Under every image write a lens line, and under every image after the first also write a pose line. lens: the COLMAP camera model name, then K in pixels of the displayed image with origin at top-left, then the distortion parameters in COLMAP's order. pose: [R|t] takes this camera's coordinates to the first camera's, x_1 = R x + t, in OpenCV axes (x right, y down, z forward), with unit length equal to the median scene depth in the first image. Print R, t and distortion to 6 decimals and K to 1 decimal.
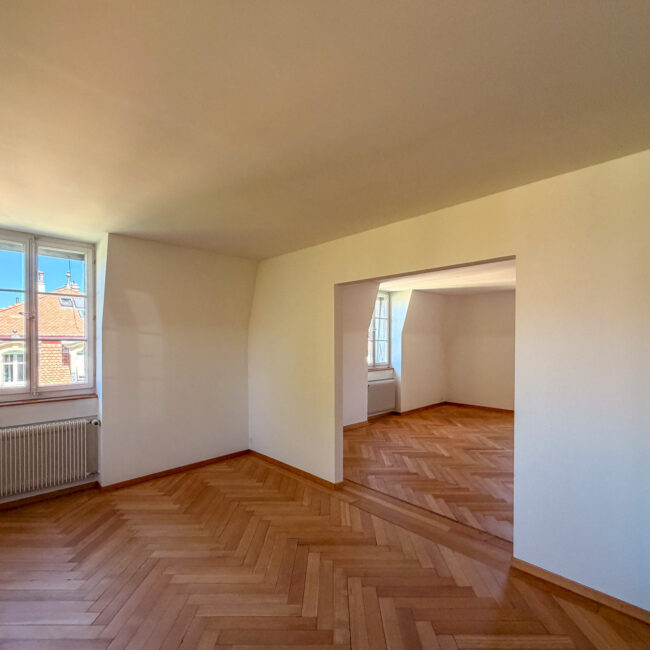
lens RADIAL K [[354.8, 0, 323.3], [0, 354.8, 340.0], [0, 0, 1]] dist [0.002038, -0.000062]
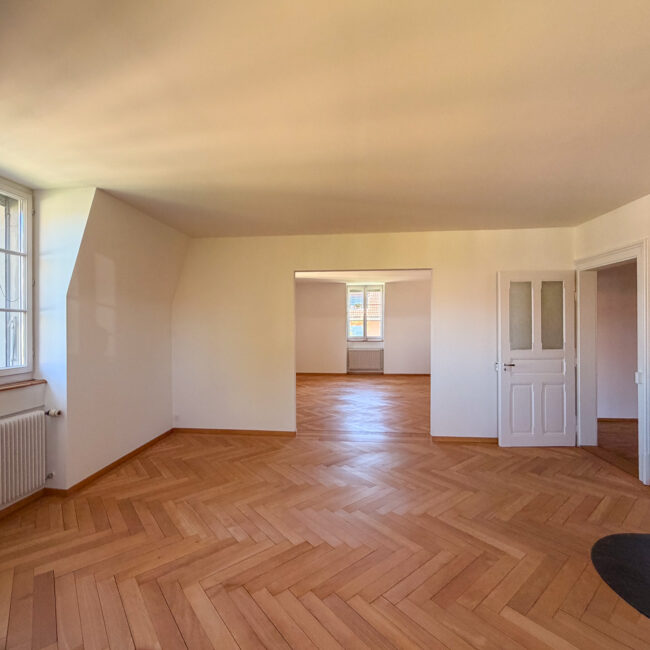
lens RADIAL K [[345.4, 0, 314.9], [0, 345.4, 325.4], [0, 0, 1]] dist [-0.000030, 0.000069]
pose [[0.774521, -0.000386, 0.632548, -0.692791], [0.003630, 0.999986, -0.003835, 0.039248], [-0.632538, 0.005266, 0.774511, 0.015540]]
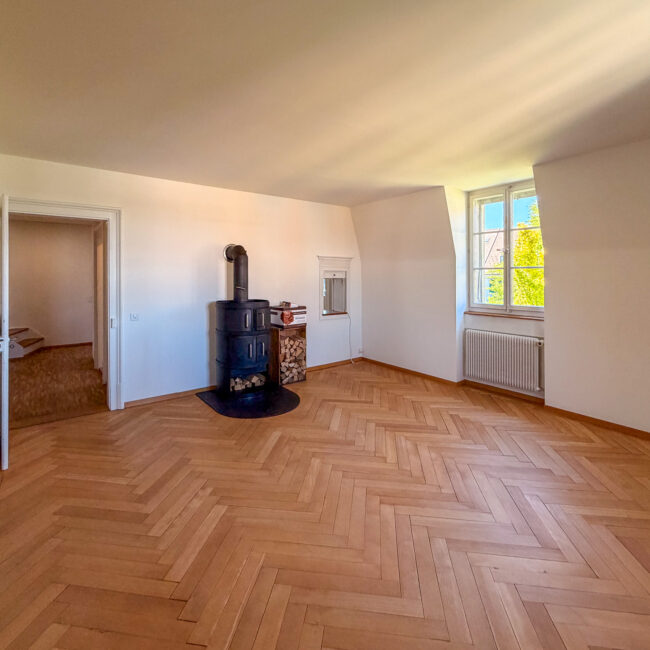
lens RADIAL K [[354.8, 0, 323.3], [0, 354.8, 340.0], [0, 0, 1]] dist [0.002038, -0.000062]
pose [[-0.992537, -0.019434, 0.120387, -0.272503], [0.002104, 0.984343, 0.176252, 0.028047], [-0.121927, 0.175190, -0.976956, 1.105588]]
